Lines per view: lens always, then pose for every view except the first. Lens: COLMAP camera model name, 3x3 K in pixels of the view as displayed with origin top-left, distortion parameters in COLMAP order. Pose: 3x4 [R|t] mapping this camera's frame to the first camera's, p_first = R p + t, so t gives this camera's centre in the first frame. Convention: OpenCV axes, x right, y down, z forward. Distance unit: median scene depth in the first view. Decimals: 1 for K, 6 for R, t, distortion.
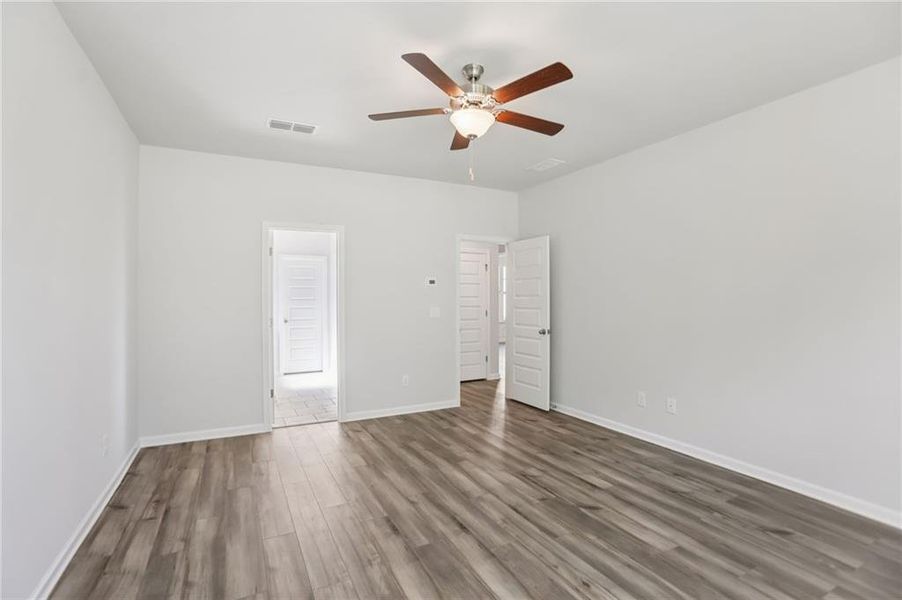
lens RADIAL K [[414.0, 0, 450.8], [0, 414.0, 299.1], [0, 0, 1]] dist [-0.014738, 0.004095]
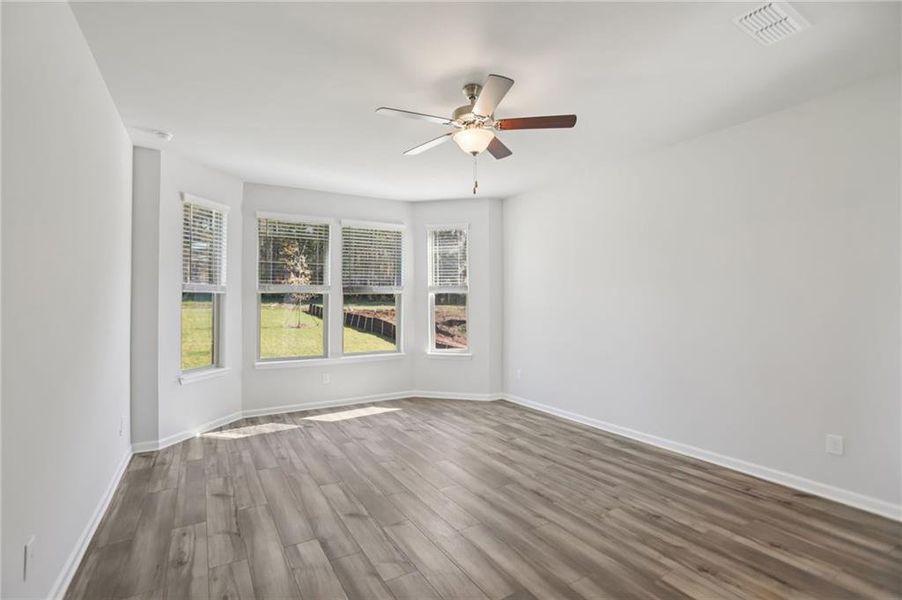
lens RADIAL K [[414.0, 0, 451.0], [0, 414.0, 300.8], [0, 0, 1]] dist [-0.014738, 0.004095]
pose [[-0.998007, 0.004968, -0.062914, 0.165460], [0.005343, 0.999969, -0.005797, 0.001126], [0.062883, -0.006122, -0.998002, 1.924852]]
